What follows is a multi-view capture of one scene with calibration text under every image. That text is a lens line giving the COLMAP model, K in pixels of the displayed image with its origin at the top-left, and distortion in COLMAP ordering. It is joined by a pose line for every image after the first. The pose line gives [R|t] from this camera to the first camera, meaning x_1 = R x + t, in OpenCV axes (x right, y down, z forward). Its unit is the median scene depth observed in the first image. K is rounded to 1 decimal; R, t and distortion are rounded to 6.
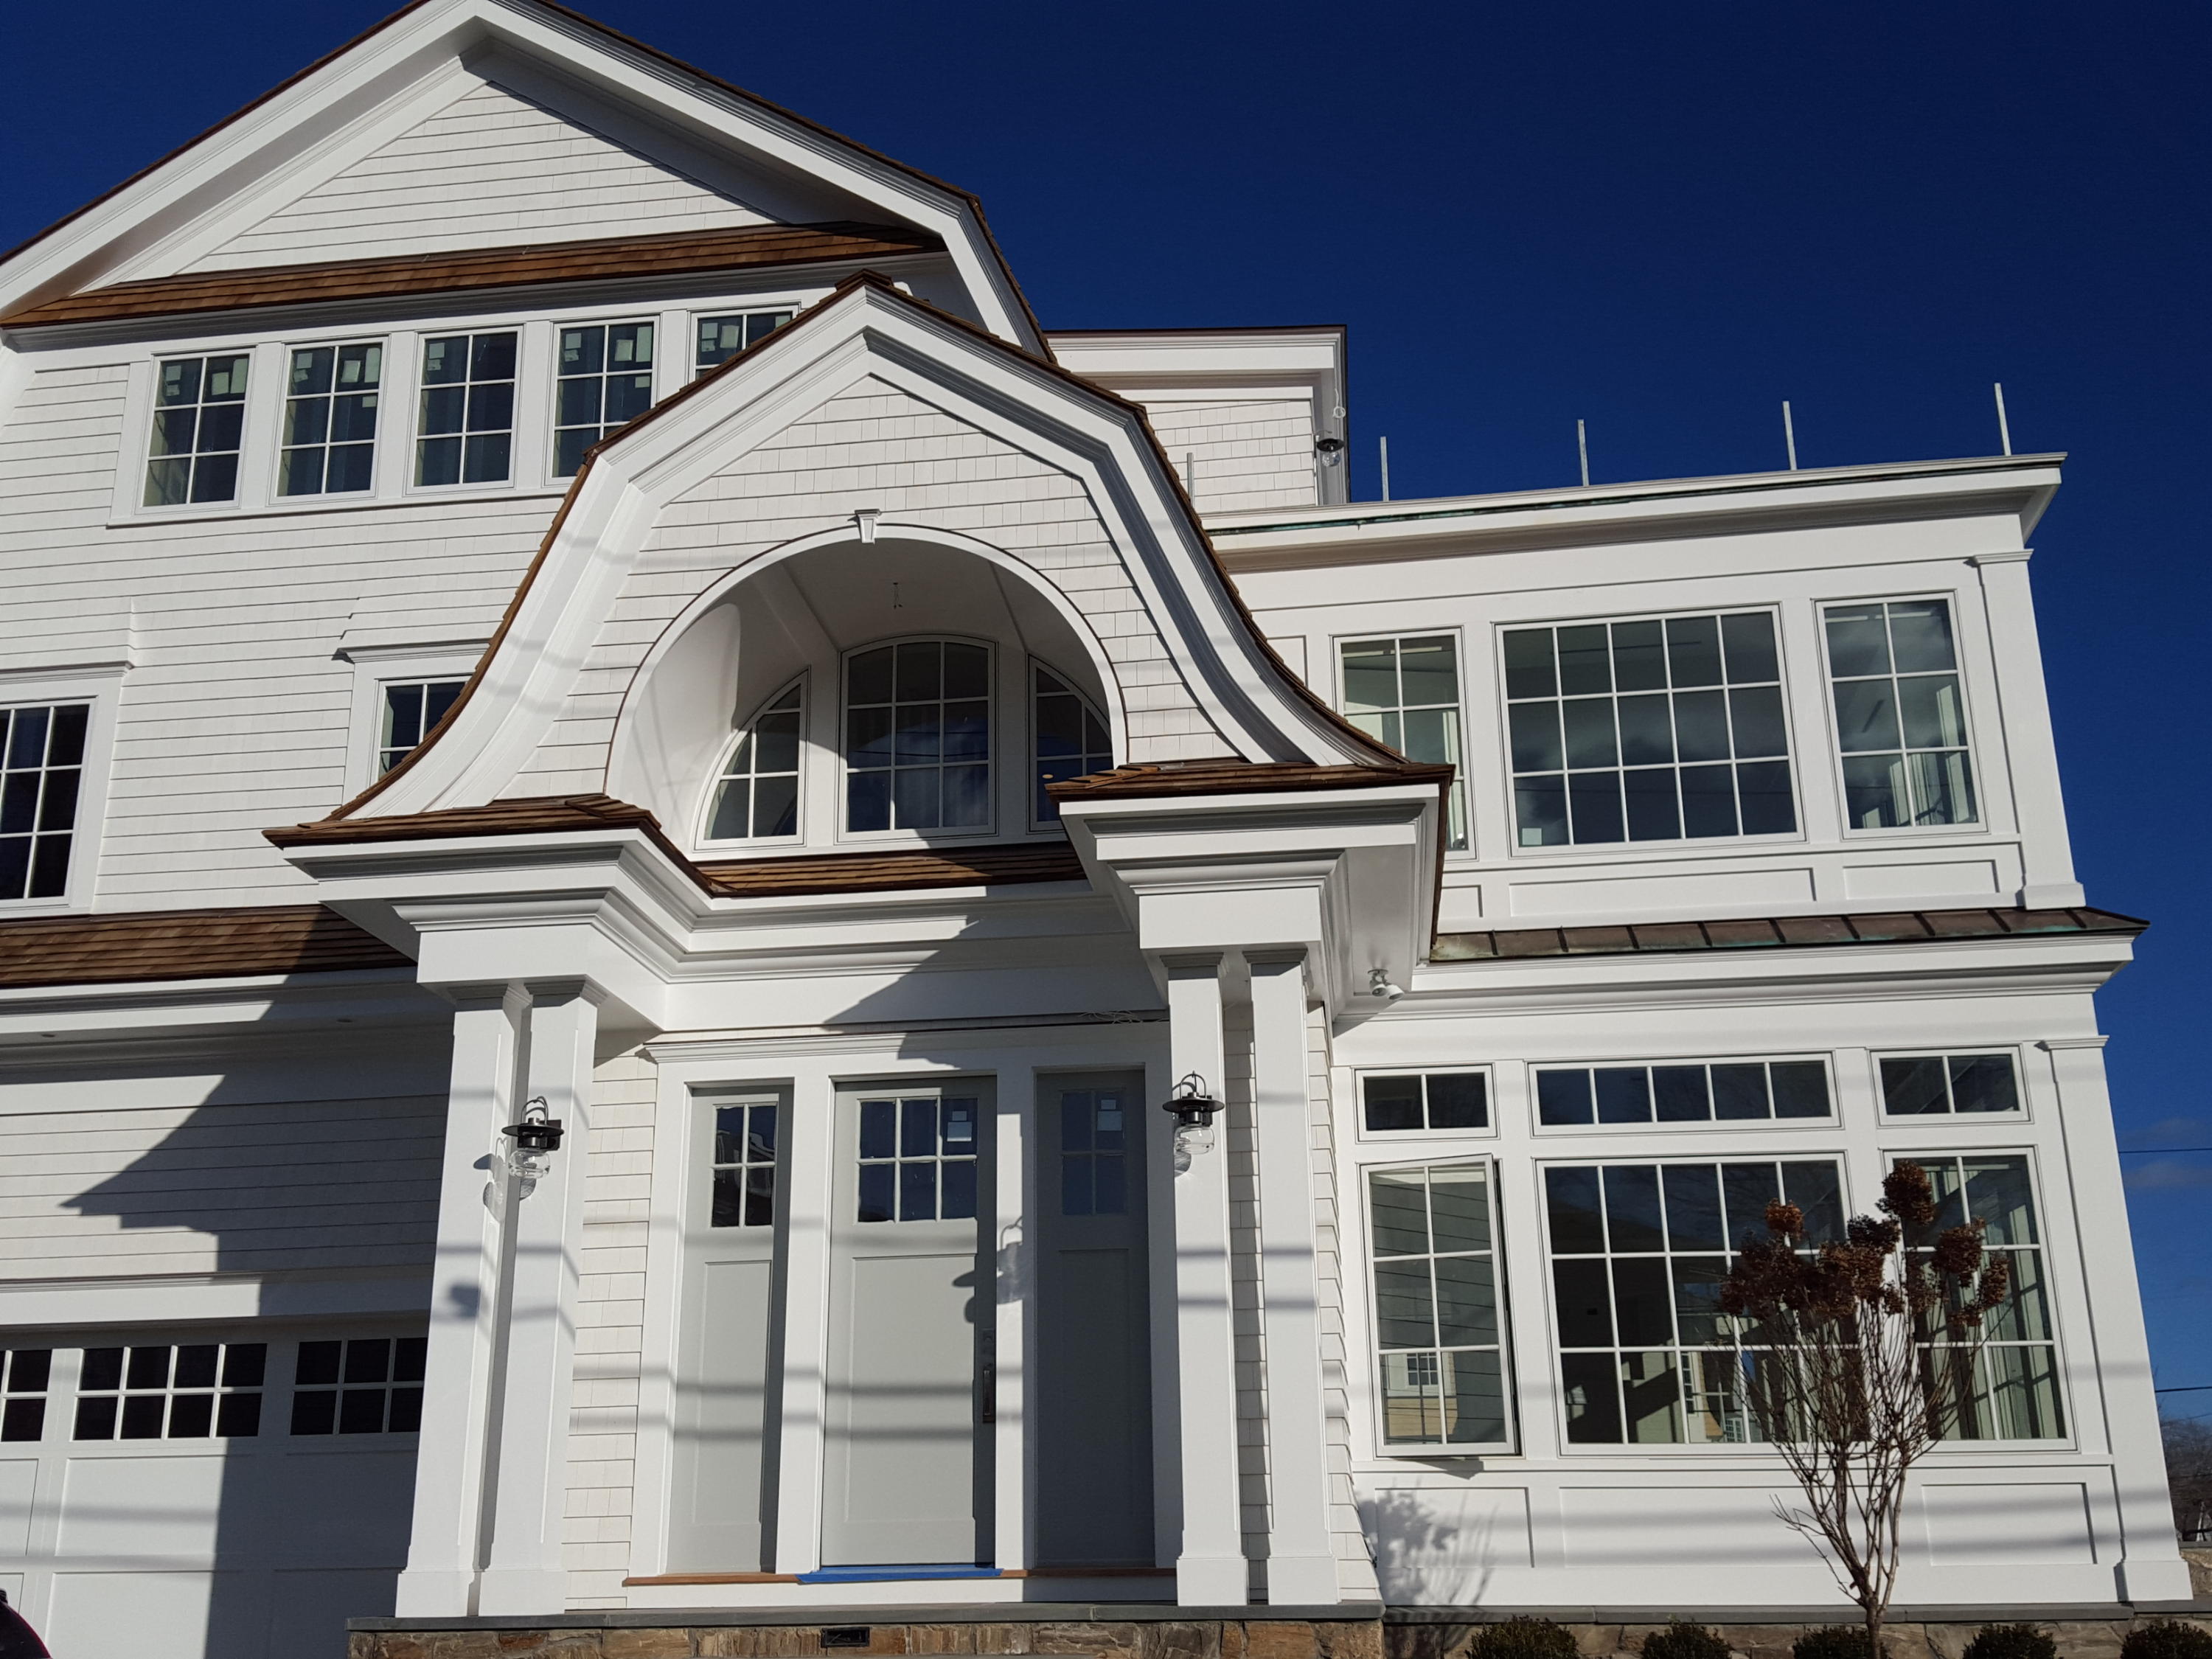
lens RADIAL K [[2181.2, 0, 1097.9], [0, 2181.2, 822.6], [0, 0, 1]] dist [0.059857, 0.000000]
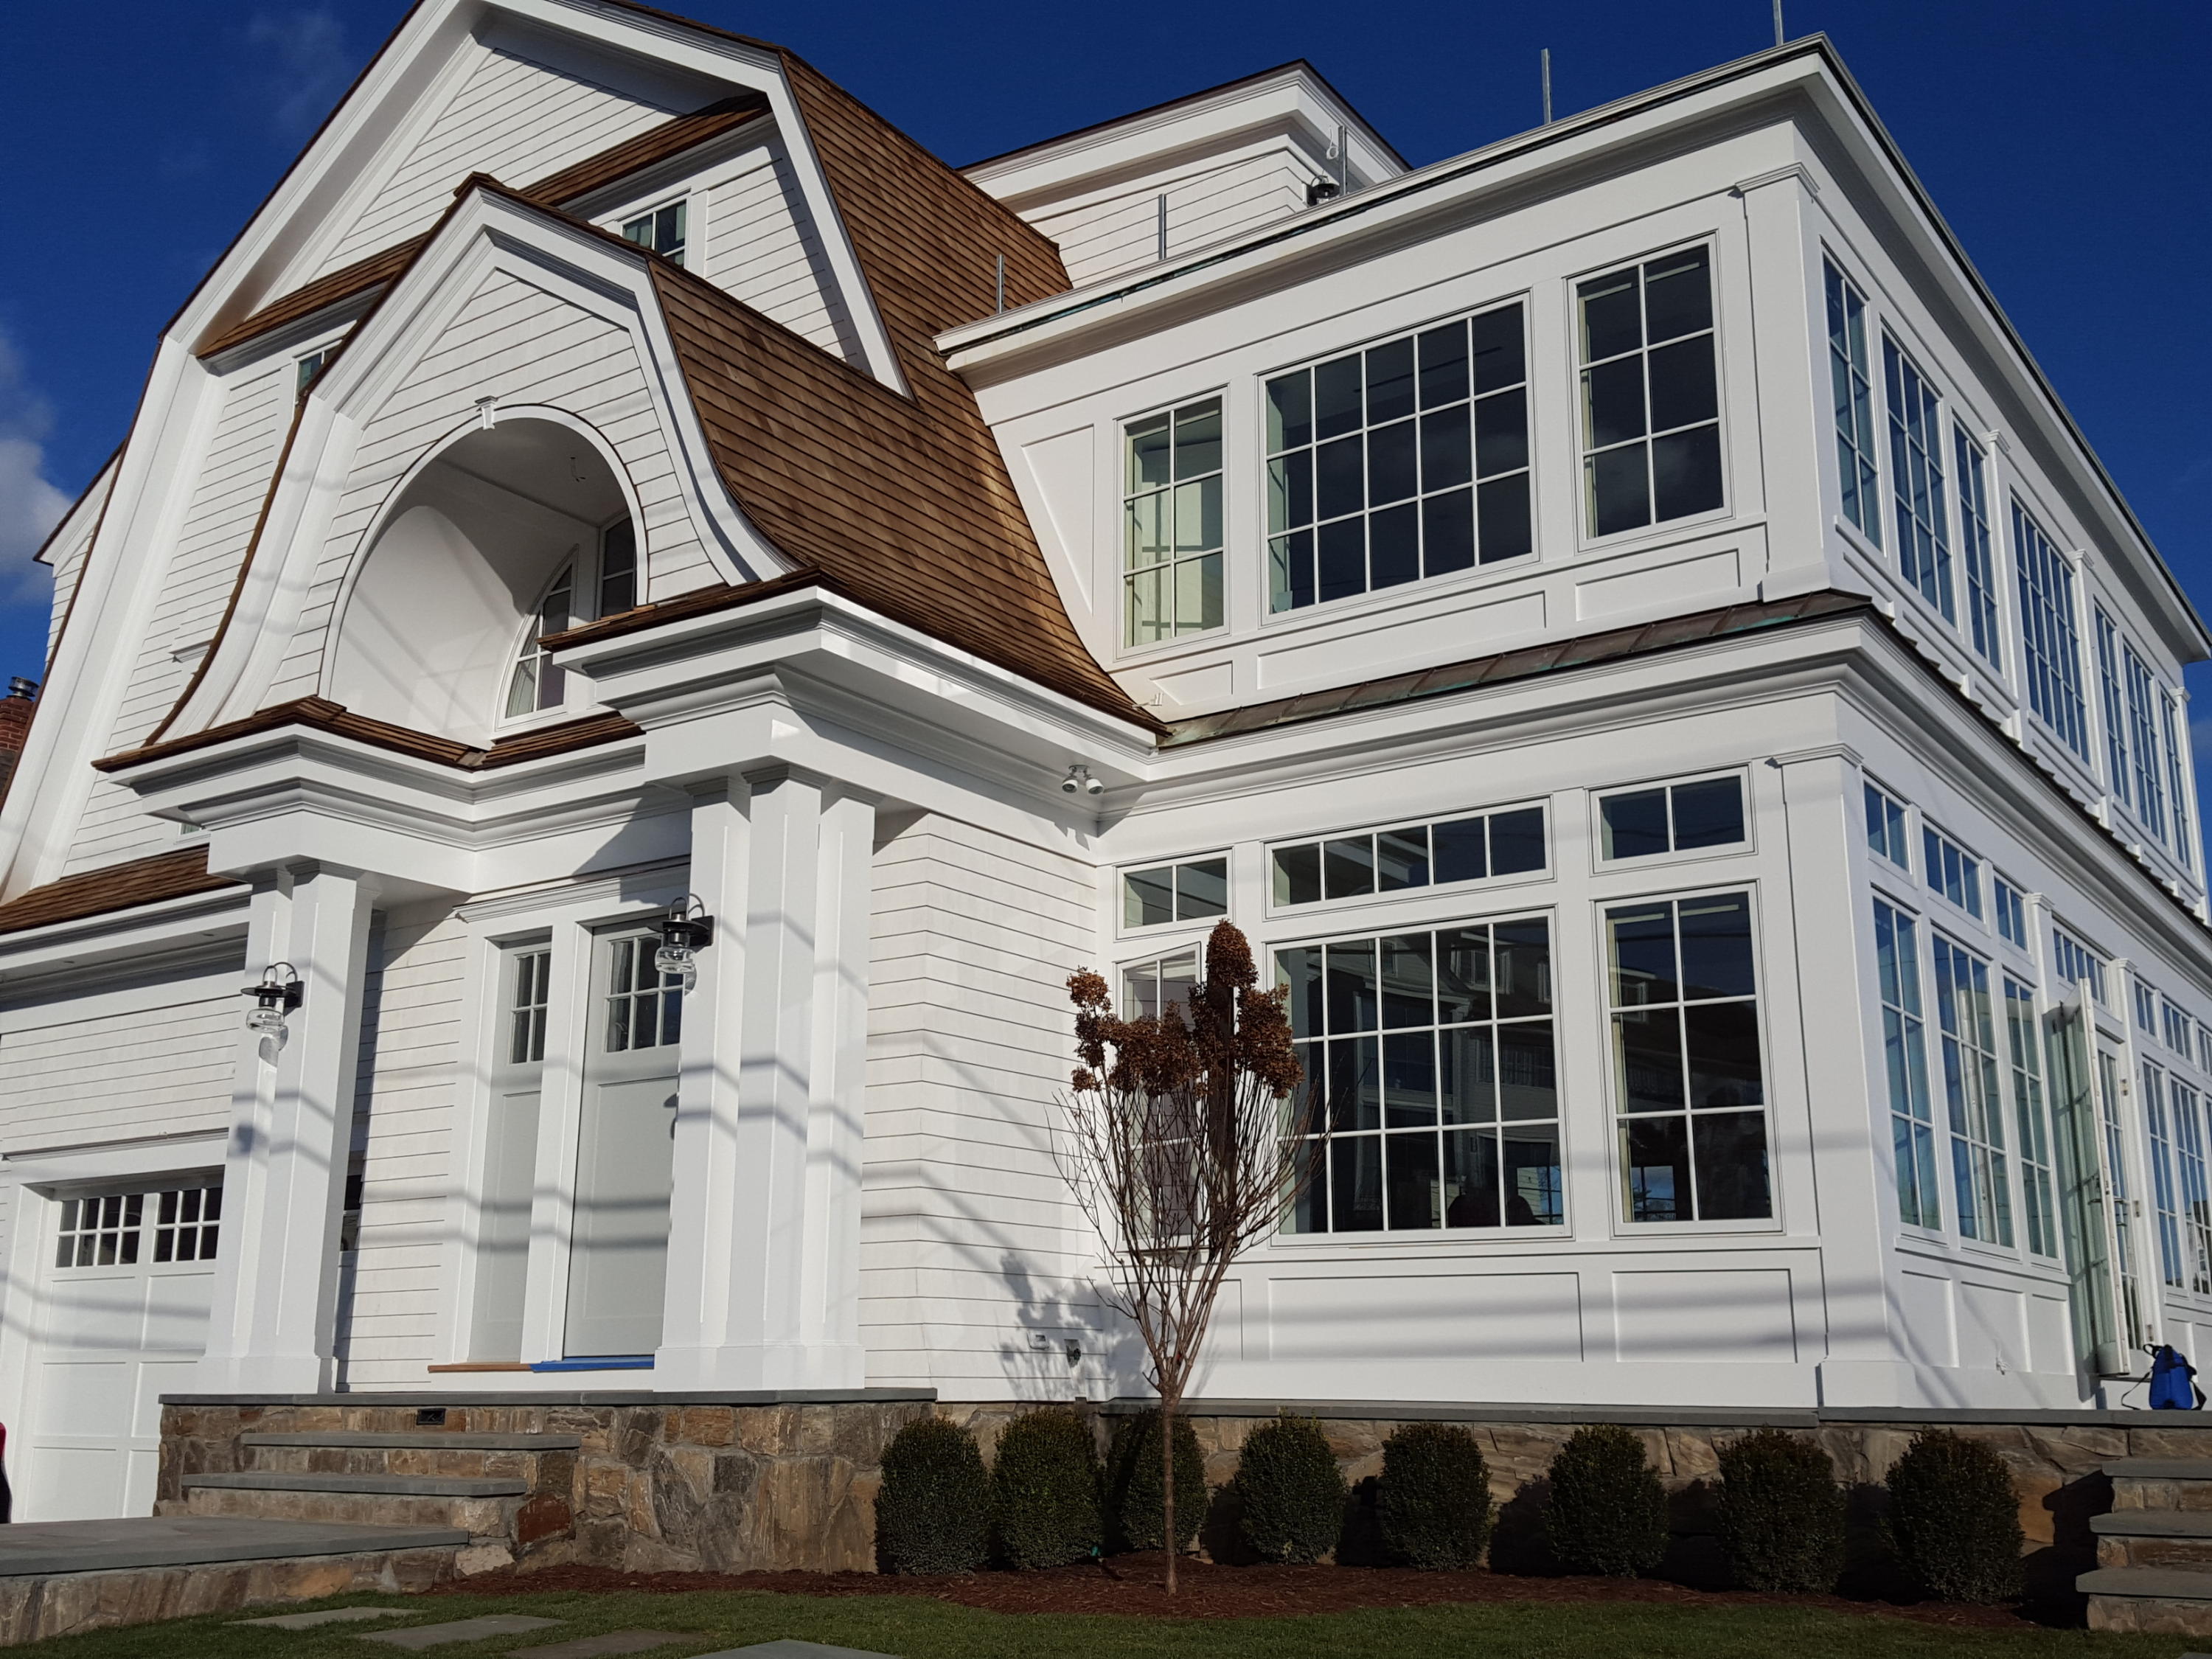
lens RADIAL K [[2181.2, 0, 1106.8], [0, 2181.2, 833.8], [0, 0, 1]] dist [0.059857, 0.000000]
pose [[0.885466, -0.100037, -0.453809, 0.605190], [0.136402, 0.989489, 0.048025, 0.055336], [0.444235, -0.104425, 0.889804, 0.147369]]
